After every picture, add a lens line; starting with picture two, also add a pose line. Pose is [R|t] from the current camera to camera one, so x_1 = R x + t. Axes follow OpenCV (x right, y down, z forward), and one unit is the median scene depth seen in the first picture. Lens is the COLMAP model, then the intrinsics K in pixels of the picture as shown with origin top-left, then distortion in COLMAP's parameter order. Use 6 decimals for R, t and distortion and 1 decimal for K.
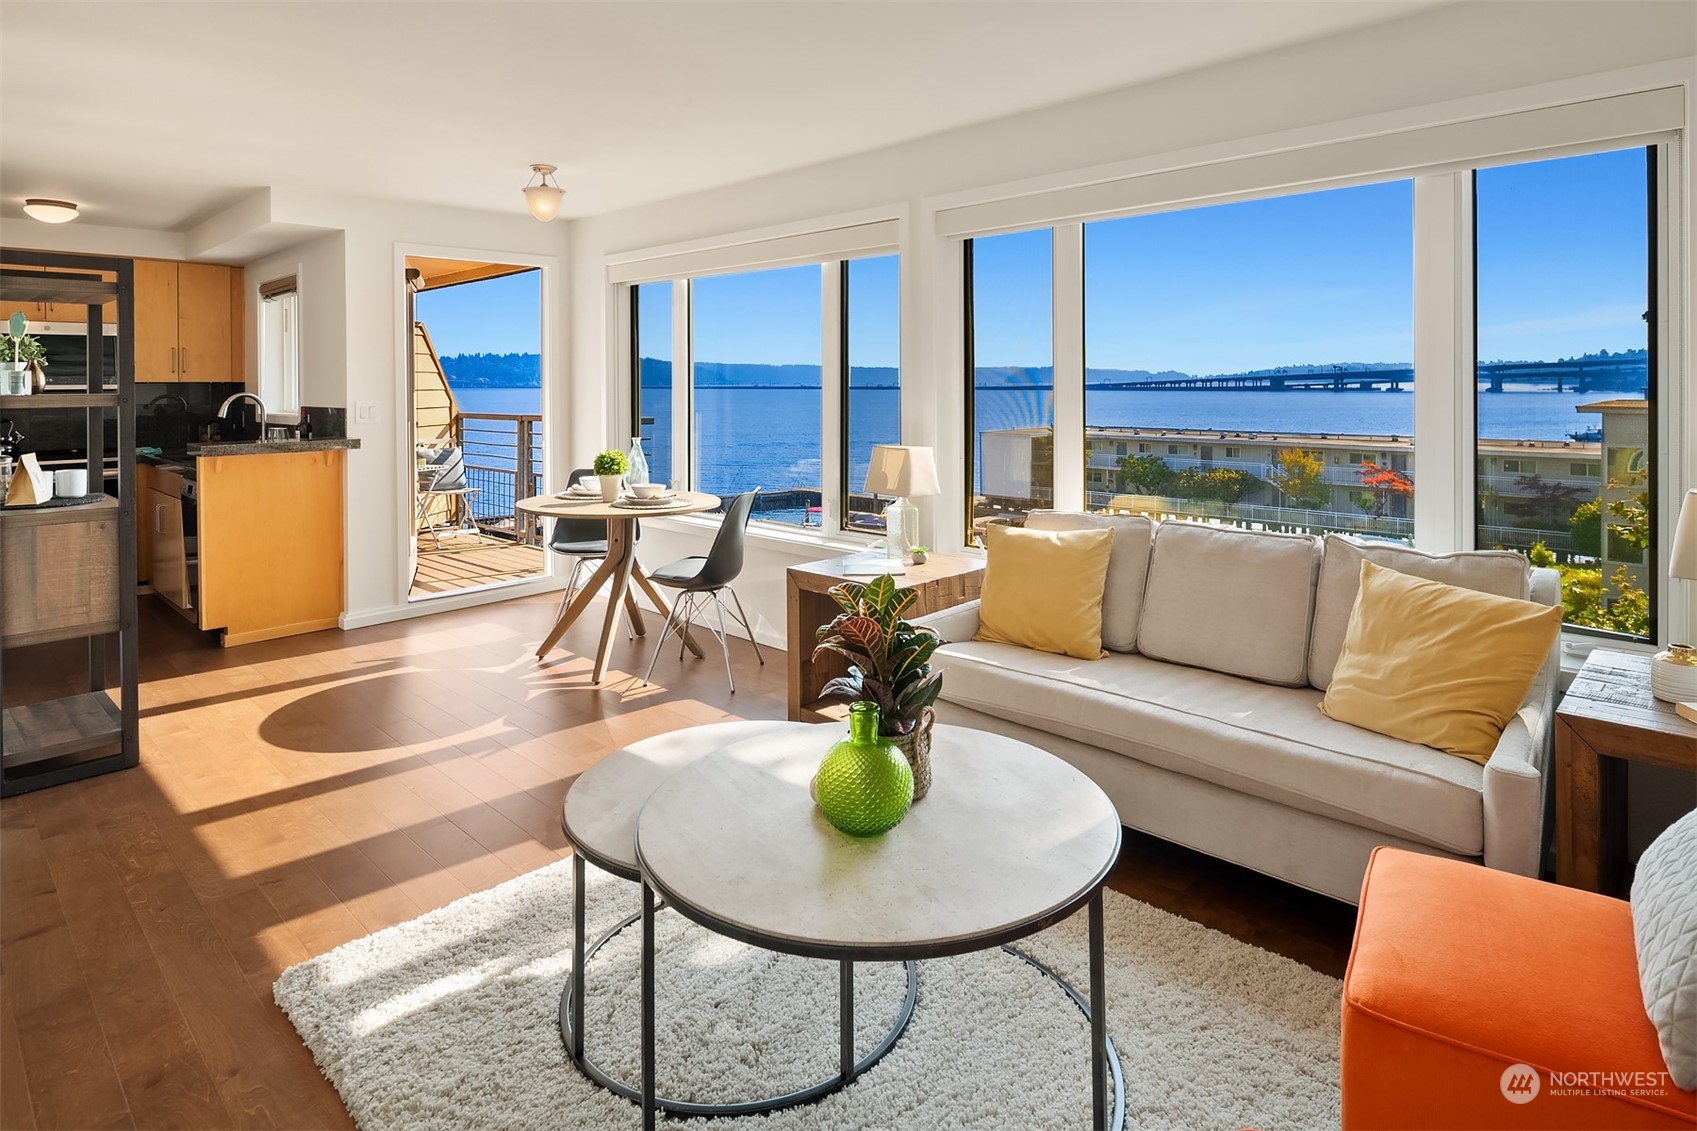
lens RADIAL K [[921.0, 0, 862.6], [0, 921.0, 401.8], [0, 0, 1]] dist [0.000957, -0.005567]
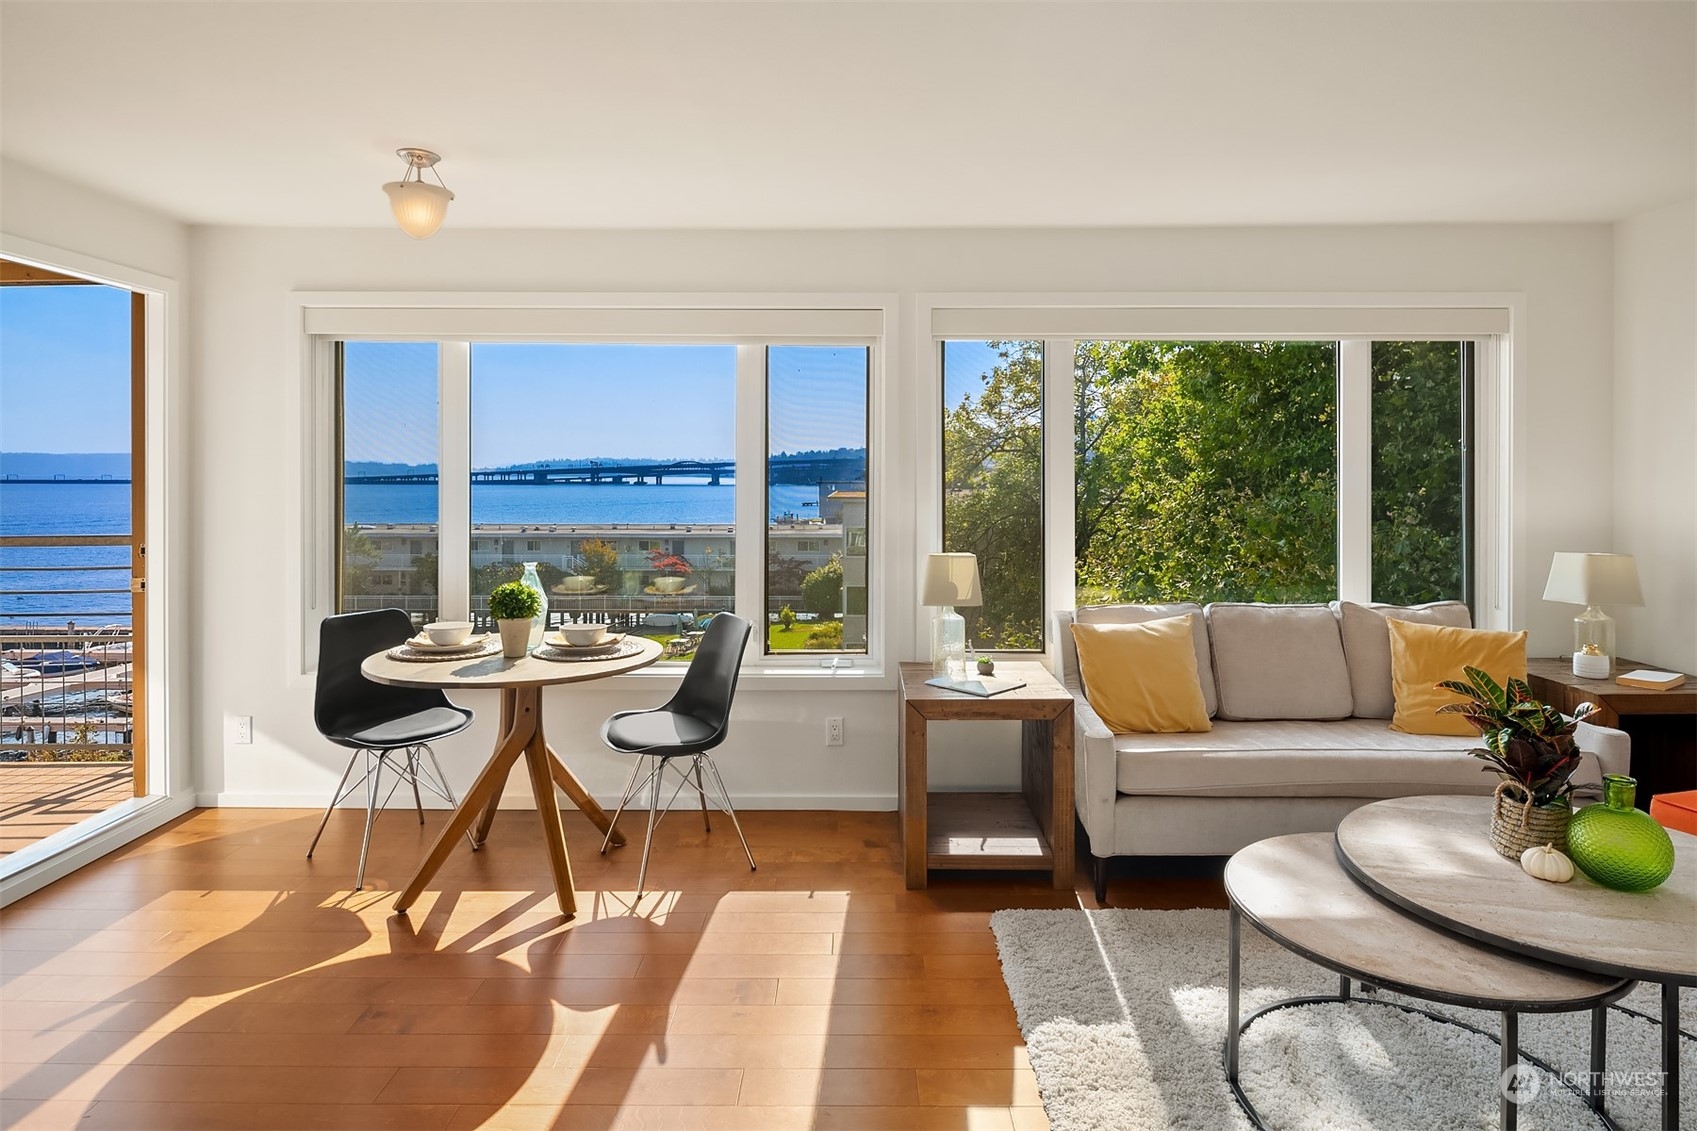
lens RADIAL K [[921.0, 0, 843.6], [0, 921.0, 522.1], [0, 0, 1]] dist [0.000957, -0.005567]
pose [[0.727503, -0.029279, 0.685479, -0.123259], [0.009306, 0.999418, 0.032812, -0.003105], [-0.686041, -0.017492, 0.727352, 0.068159]]
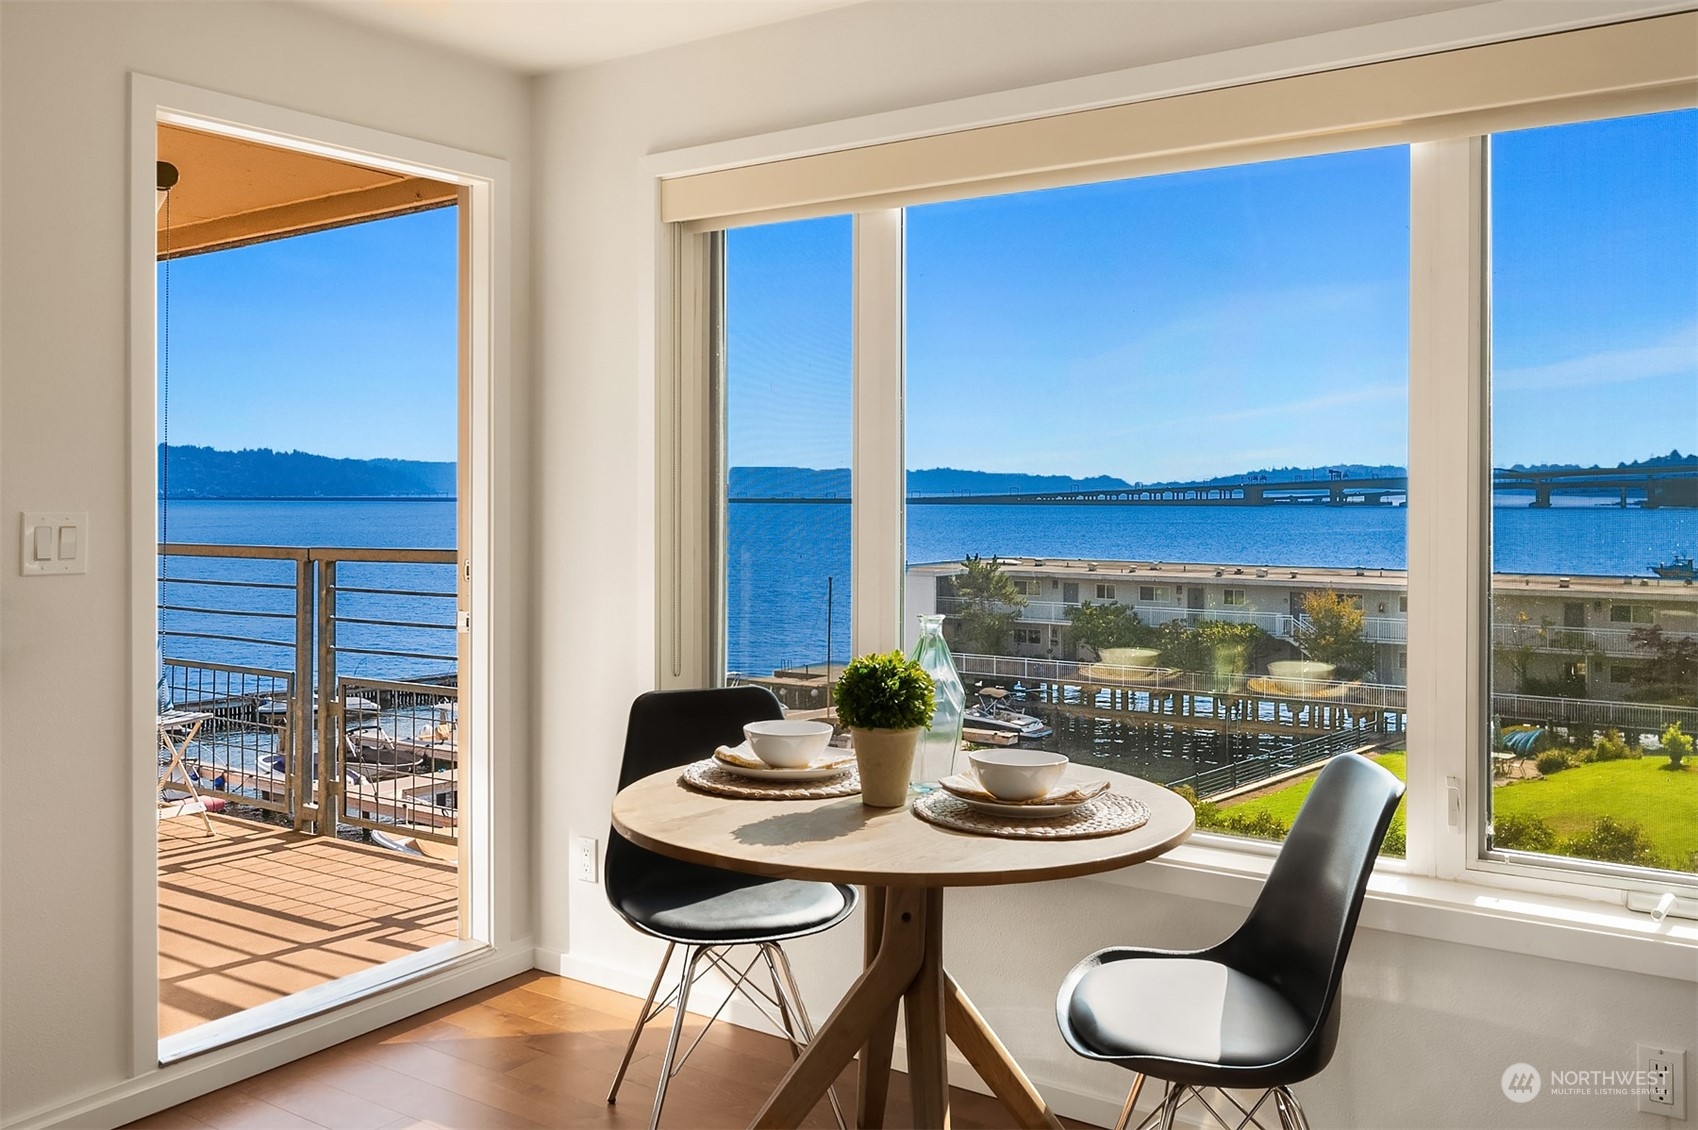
lens RADIAL K [[1398.9, 0, 852.6], [0, 1398.9, 514.2], [0, 0, 1]] dist [-0.015125, 0.011198]
pose [[0.987780, 0.000577, 0.155857, -0.078902], [0.000294, 0.999984, -0.005563, 0.000666], [-0.155857, 0.005540, 0.987764, 0.104516]]
